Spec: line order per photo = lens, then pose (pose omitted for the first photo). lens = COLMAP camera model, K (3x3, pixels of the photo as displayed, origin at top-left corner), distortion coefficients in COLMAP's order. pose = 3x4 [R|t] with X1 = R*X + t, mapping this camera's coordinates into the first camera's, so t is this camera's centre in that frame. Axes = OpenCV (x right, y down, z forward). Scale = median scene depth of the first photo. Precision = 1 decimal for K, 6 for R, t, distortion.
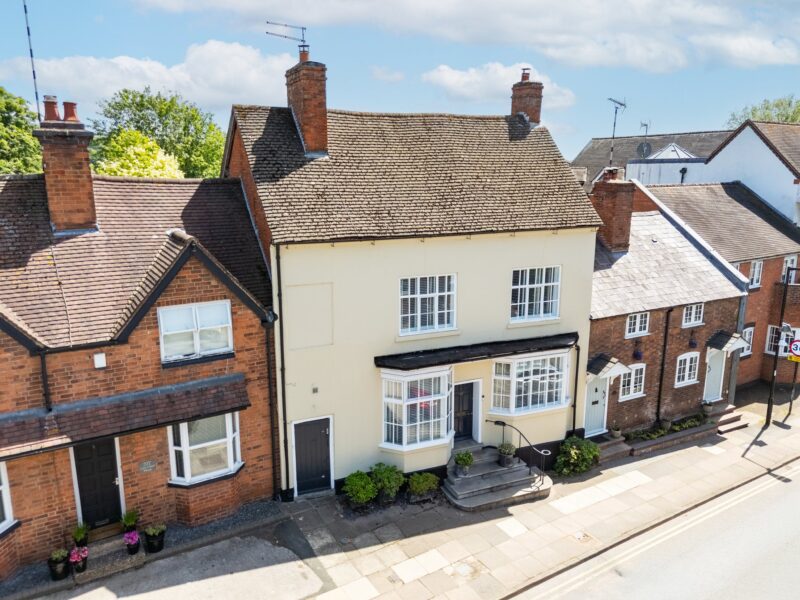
lens RADIAL K [[608.6, 0, 401.1], [0, 608.6, 299.8], [0, 0, 1]] dist [0.020132, -0.008682]
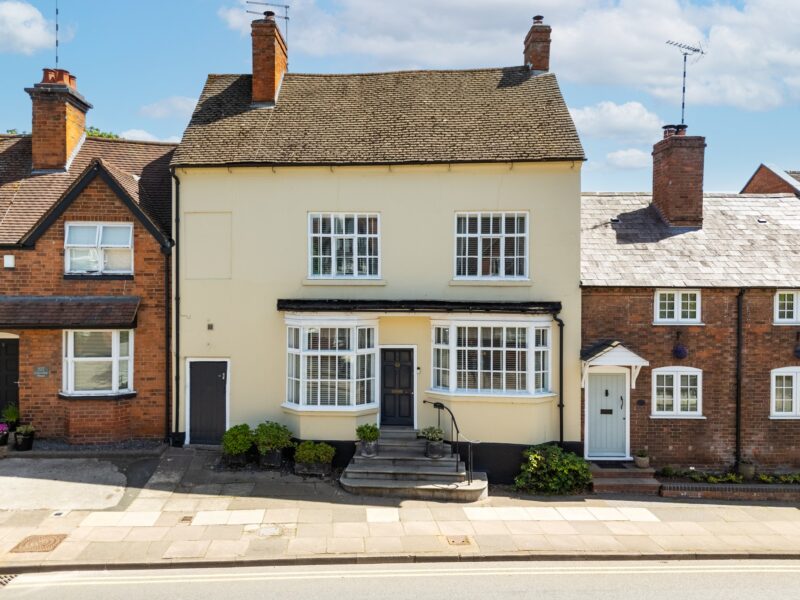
lens RADIAL K [[608.6, 0, 400.5], [0, 608.6, 300.9], [0, 0, 1]] dist [0.020132, -0.008682]
pose [[0.883155, 0.002942, -0.469072, 0.541352], [-0.102602, 0.976978, -0.187048, 0.246570], [0.457723, 0.213320, 0.863125, 0.296468]]
